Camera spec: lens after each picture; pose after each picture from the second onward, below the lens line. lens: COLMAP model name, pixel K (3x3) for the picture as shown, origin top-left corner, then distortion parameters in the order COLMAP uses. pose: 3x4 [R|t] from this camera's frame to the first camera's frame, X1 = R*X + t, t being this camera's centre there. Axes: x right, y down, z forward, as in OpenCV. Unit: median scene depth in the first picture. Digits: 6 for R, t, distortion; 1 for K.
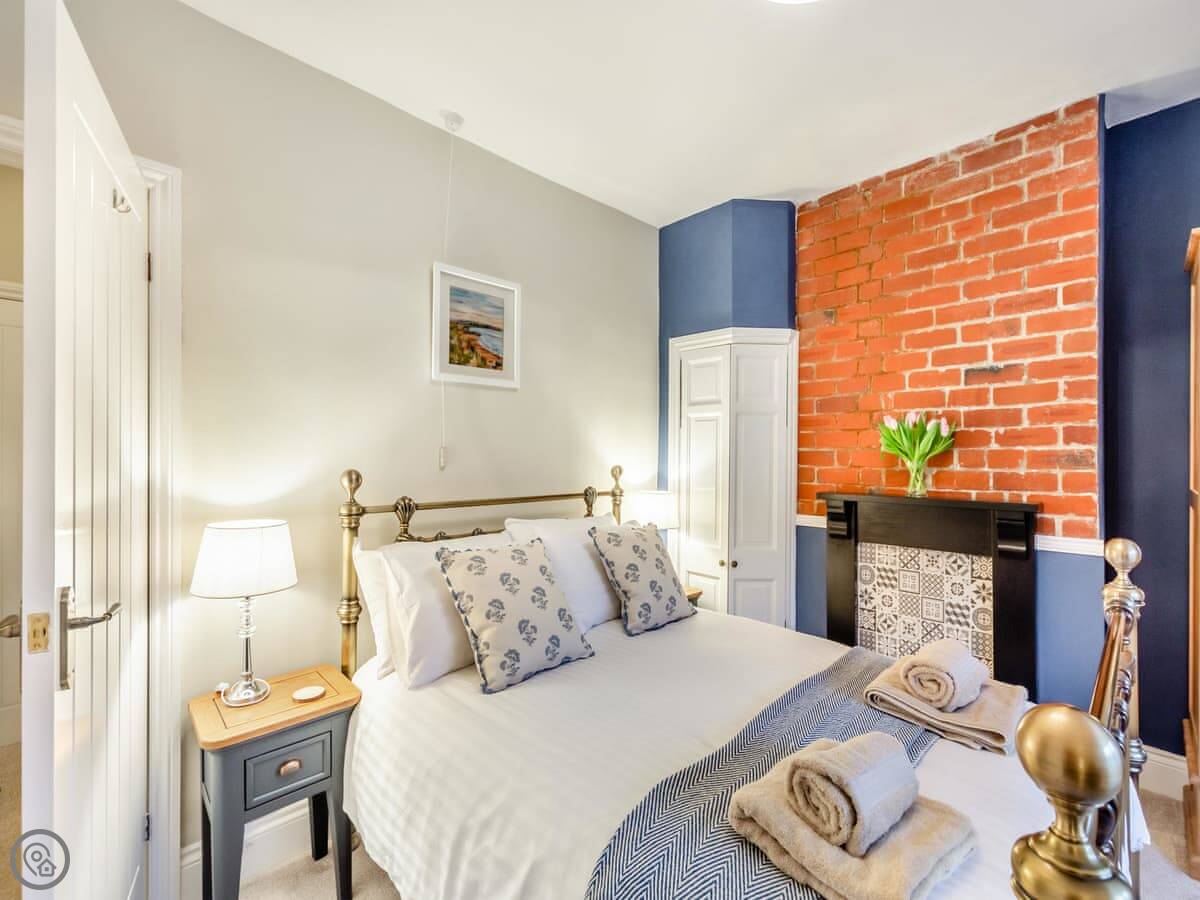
lens RADIAL K [[525.3, 0, 603.6], [0, 525.3, 451.9], [0, 0, 1]] dist [0.007886, -0.002067]
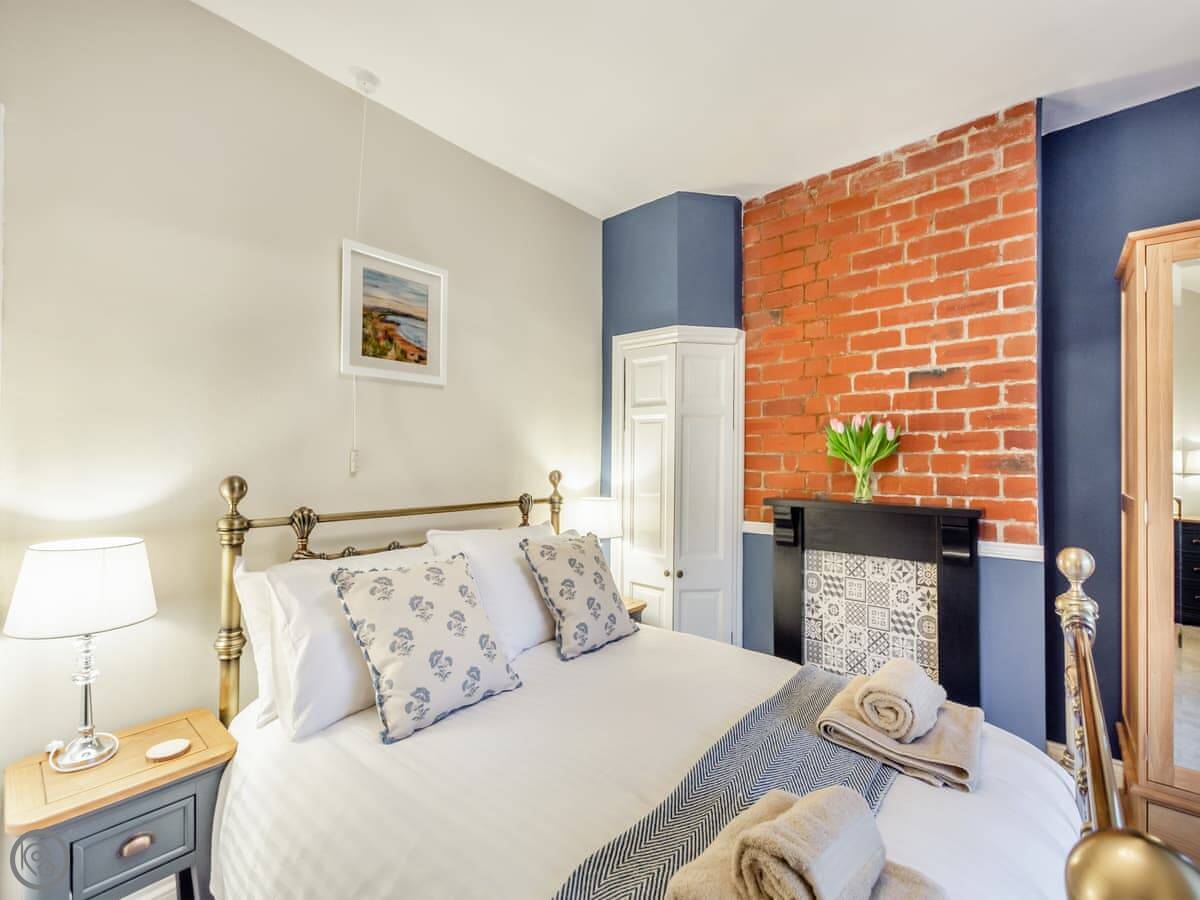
lens RADIAL K [[525.3, 0, 605.7], [0, 525.3, 451.7], [0, 0, 1]] dist [0.007886, -0.002067]
pose [[0.995200, 0.002431, 0.097831, 0.027759], [-0.001647, 0.999966, -0.008097, 0.000145], [-0.097847, 0.007897, 0.995170, 0.082180]]
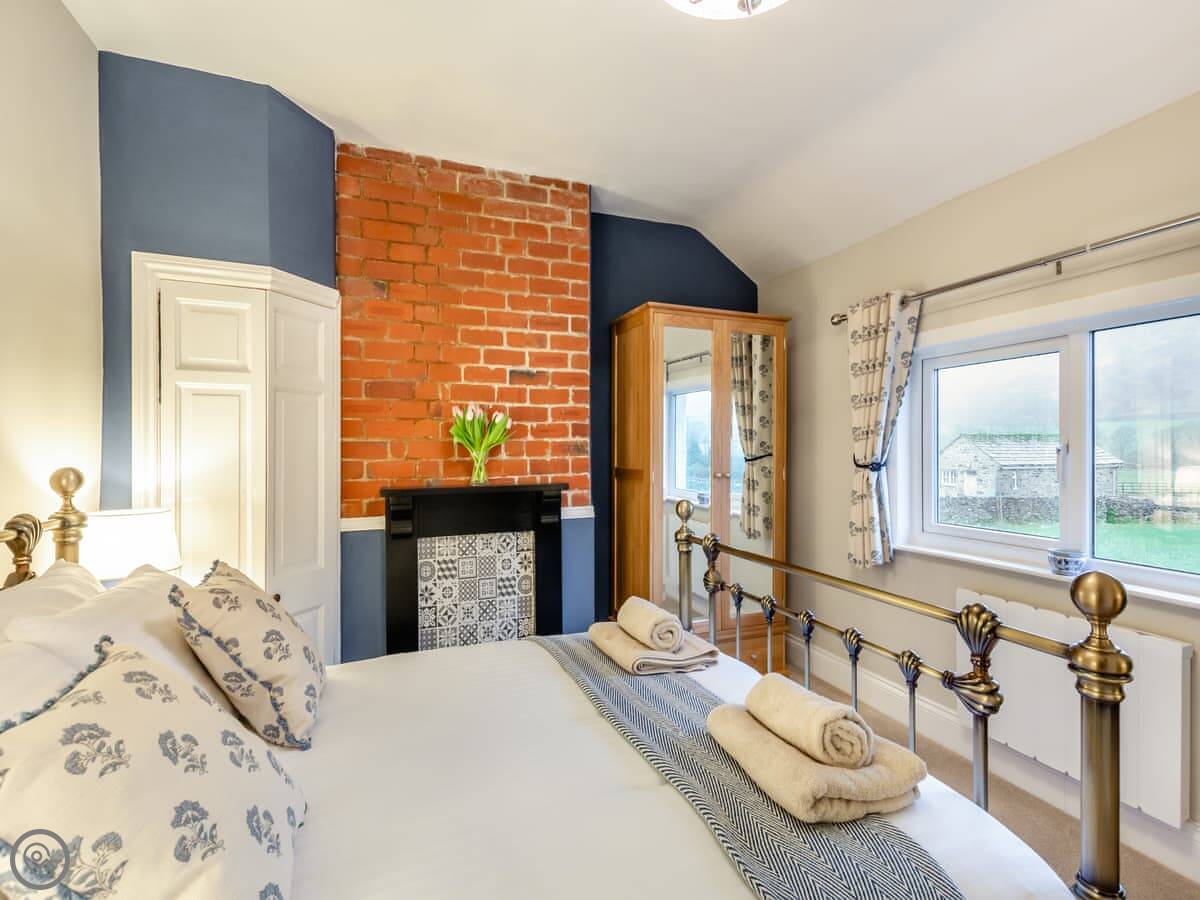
lens RADIAL K [[541.0, 0, 595.2], [0, 541.0, 448.7], [0, 0, 1]] dist [0.003413, 0.000944]
pose [[0.382446, -0.008182, 0.923942, -0.334797], [0.001768, 0.999965, 0.008124, 0.004027], [-0.923976, -0.001473, 0.382447, 0.394723]]
